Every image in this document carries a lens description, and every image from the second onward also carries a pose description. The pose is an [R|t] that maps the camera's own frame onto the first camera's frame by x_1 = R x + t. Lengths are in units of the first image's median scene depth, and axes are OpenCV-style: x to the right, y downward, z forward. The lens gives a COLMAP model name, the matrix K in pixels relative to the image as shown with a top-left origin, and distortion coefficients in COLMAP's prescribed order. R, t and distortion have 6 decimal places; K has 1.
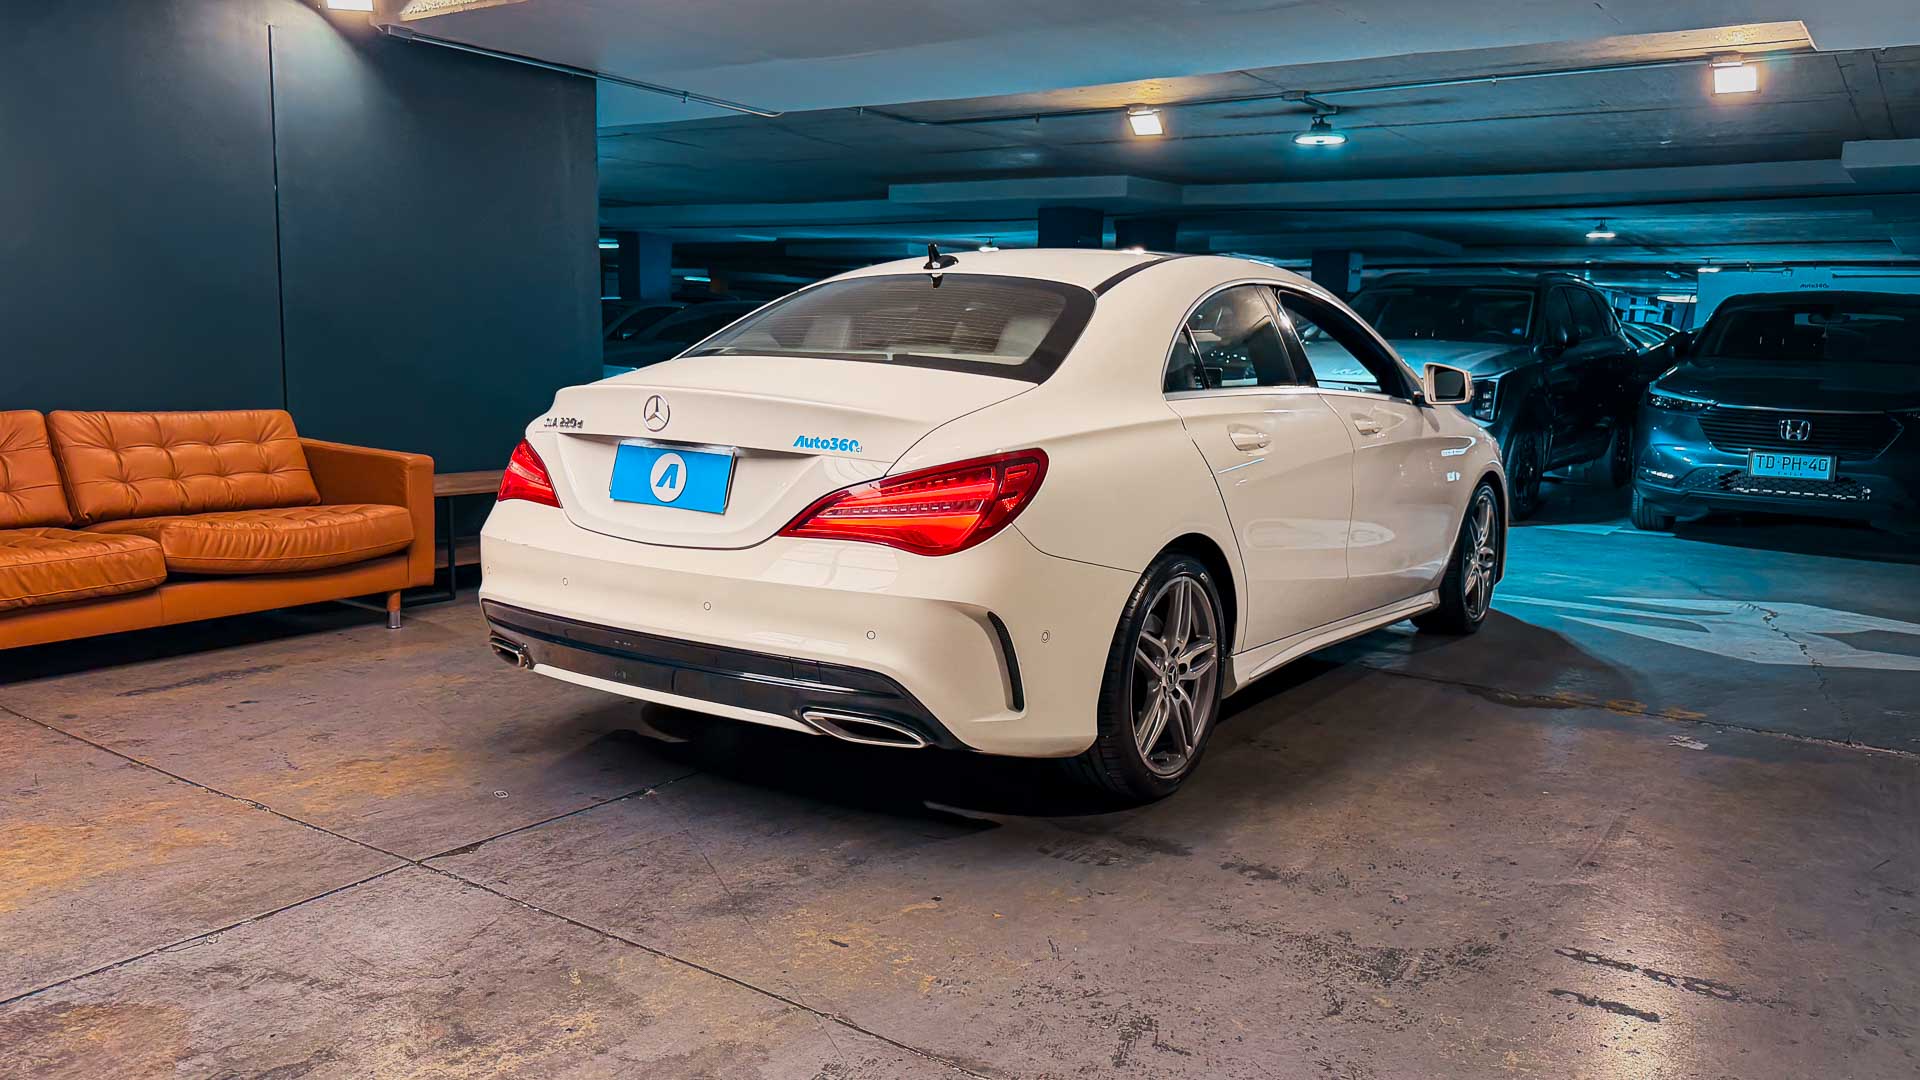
lens RADIAL K [[1447.8, 0, 960.0], [0, 1447.8, 540.0], [0, 0, 1]] dist [0.172041, -0.377117]
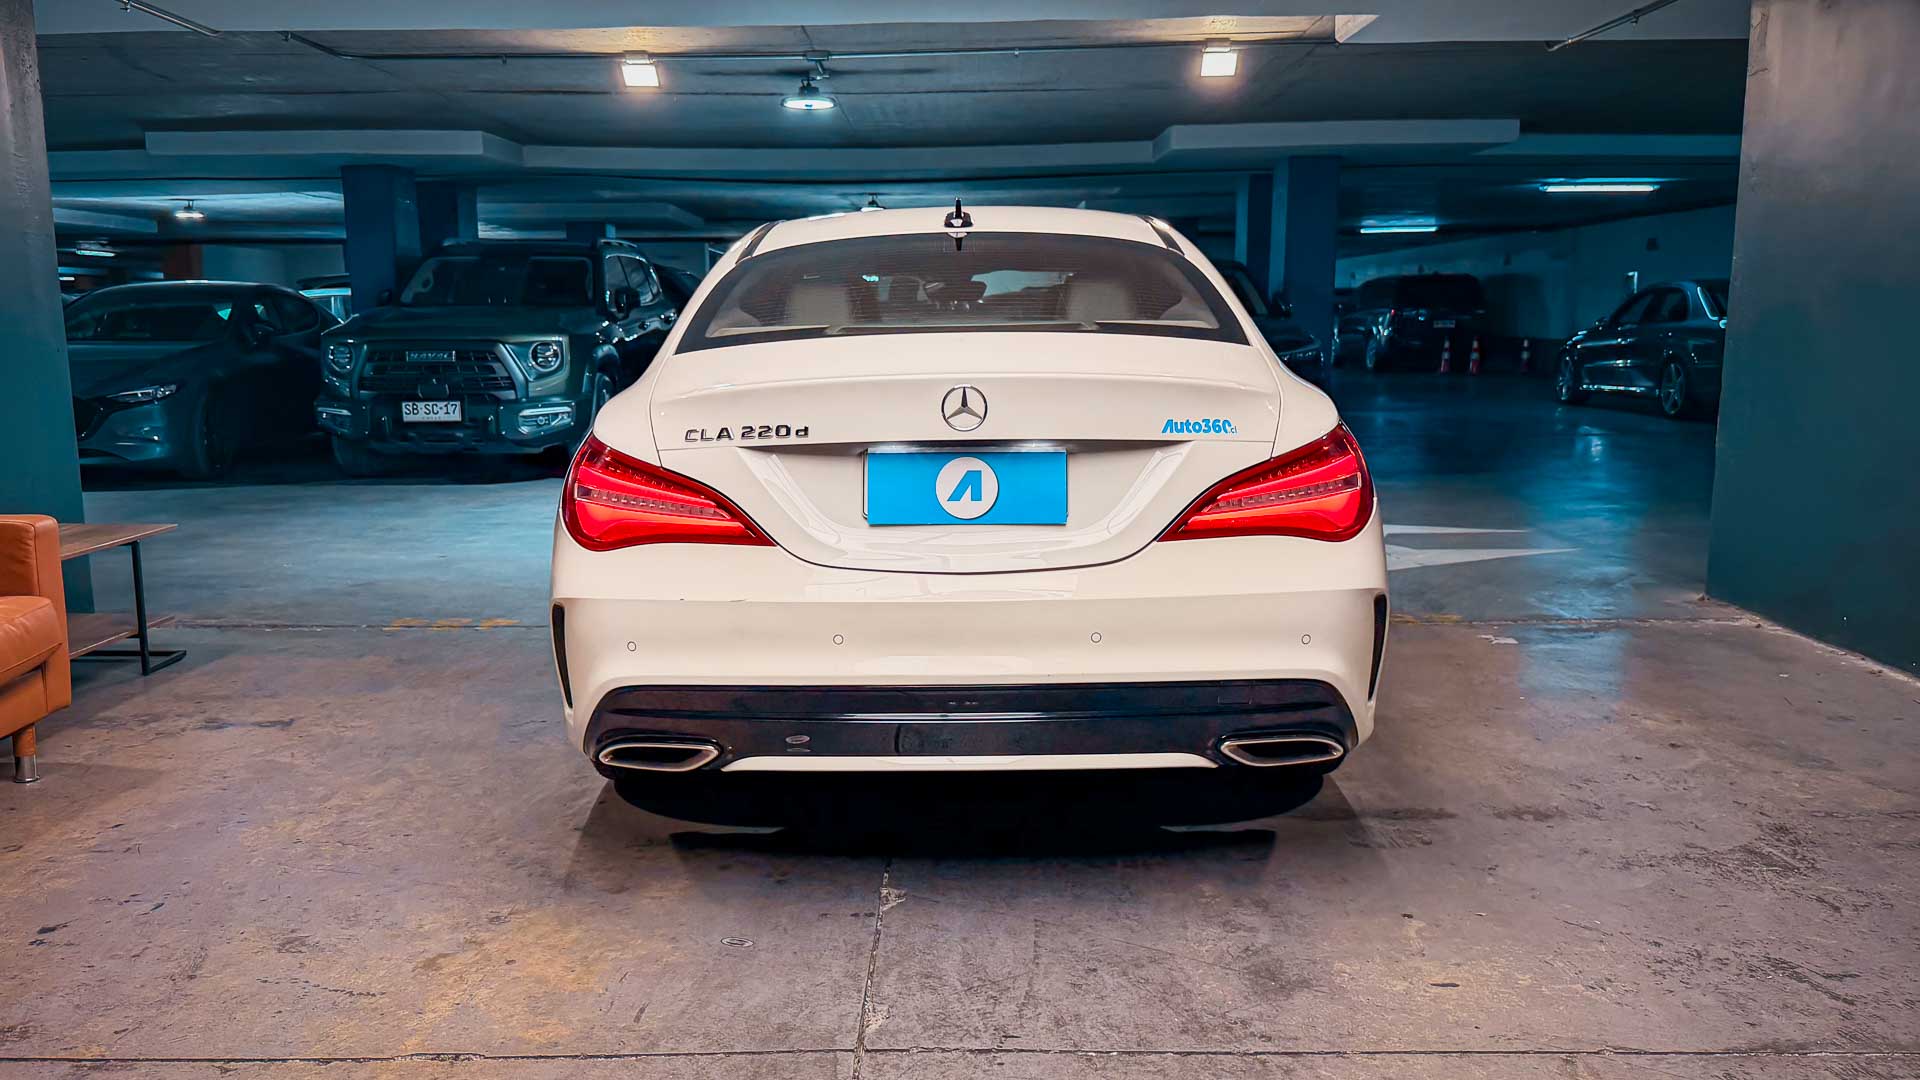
lens RADIAL K [[1495.0, 0, 924.9], [0, 1495.0, 538.6], [0, 0, 1]] dist [0.117532, -0.223212]
pose [[0.821773, -0.115219, 0.558044, -0.657932], [0.109921, 0.993003, 0.043156, -0.051830], [-0.559112, 0.025877, 0.828688, 0.331978]]
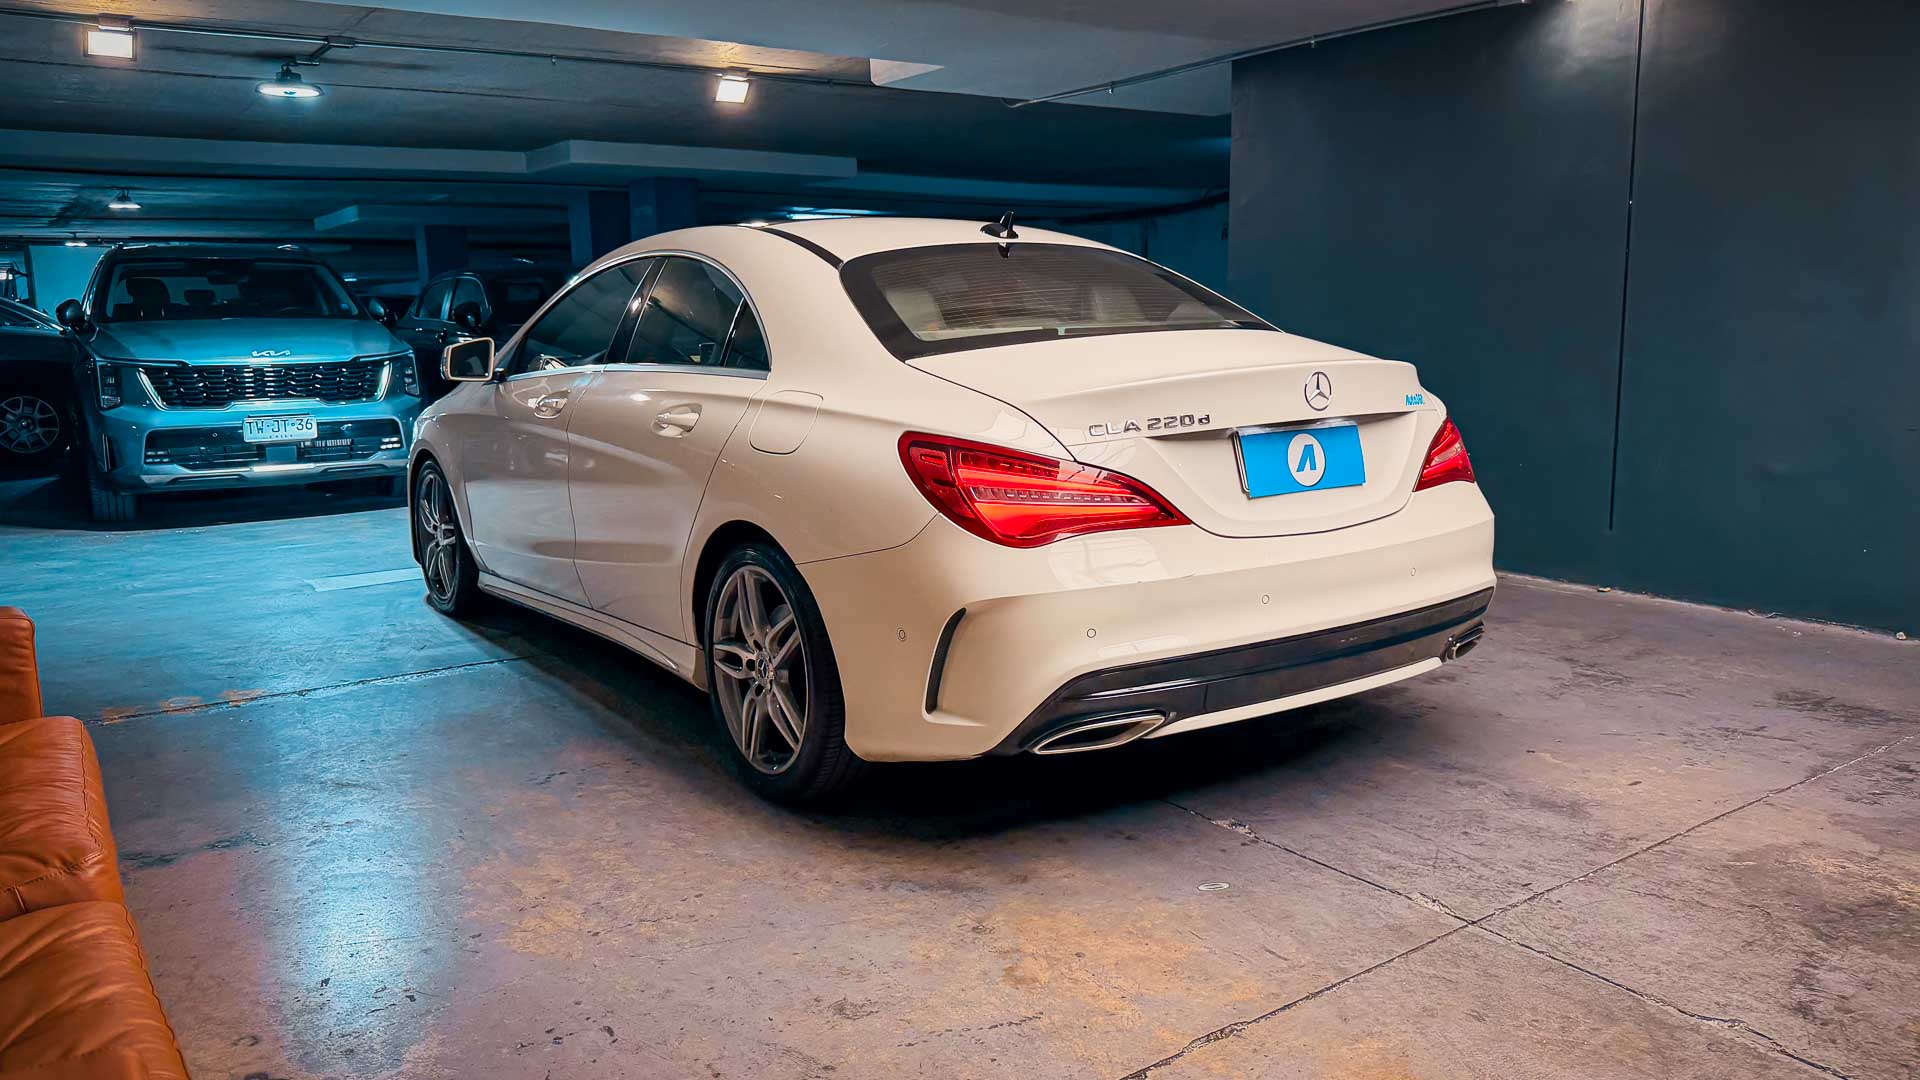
lens RADIAL K [[1401.1, 0, 1001.2], [0, 1401.1, 492.3], [0, 0, 1]] dist [0.094124, -0.143411]
pose [[0.323345, -0.151312, 0.934105, -1.082515], [0.160334, 0.981621, 0.103508, -0.143629], [-0.932599, 0.116300, 0.341663, 0.854204]]
